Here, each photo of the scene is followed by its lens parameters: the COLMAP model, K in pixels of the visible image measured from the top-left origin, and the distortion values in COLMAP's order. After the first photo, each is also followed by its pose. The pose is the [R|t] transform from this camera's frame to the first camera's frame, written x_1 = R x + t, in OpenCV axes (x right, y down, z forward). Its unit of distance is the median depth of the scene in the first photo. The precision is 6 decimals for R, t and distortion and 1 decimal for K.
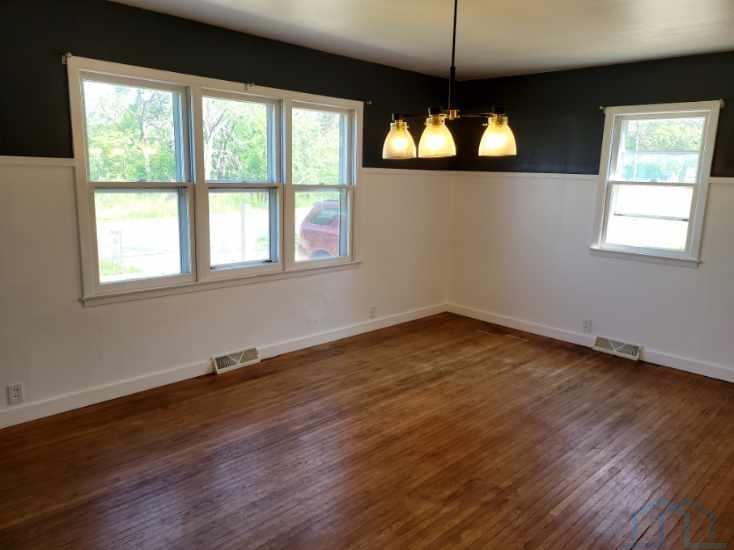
lens RADIAL K [[551.2, 0, 363.0], [0, 551.2, 276.8], [0, 0, 1]] dist [0.028516, -0.003042]
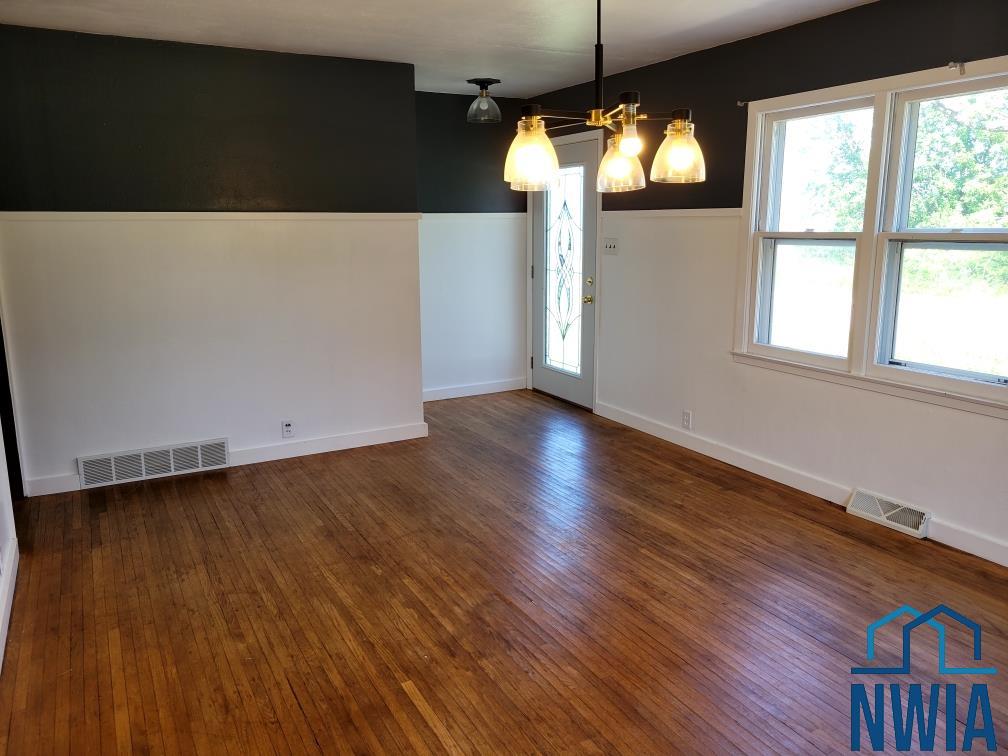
lens RADIAL K [[756.9, 0, 499.5], [0, 756.9, 375.7], [0, 0, 1]] dist [0.028516, -0.003042]
pose [[-0.286722, 0.171668, -0.942507, 0.823301], [-0.175352, 0.957789, 0.227796, -0.143696], [0.941829, 0.230585, -0.244517, 0.886866]]
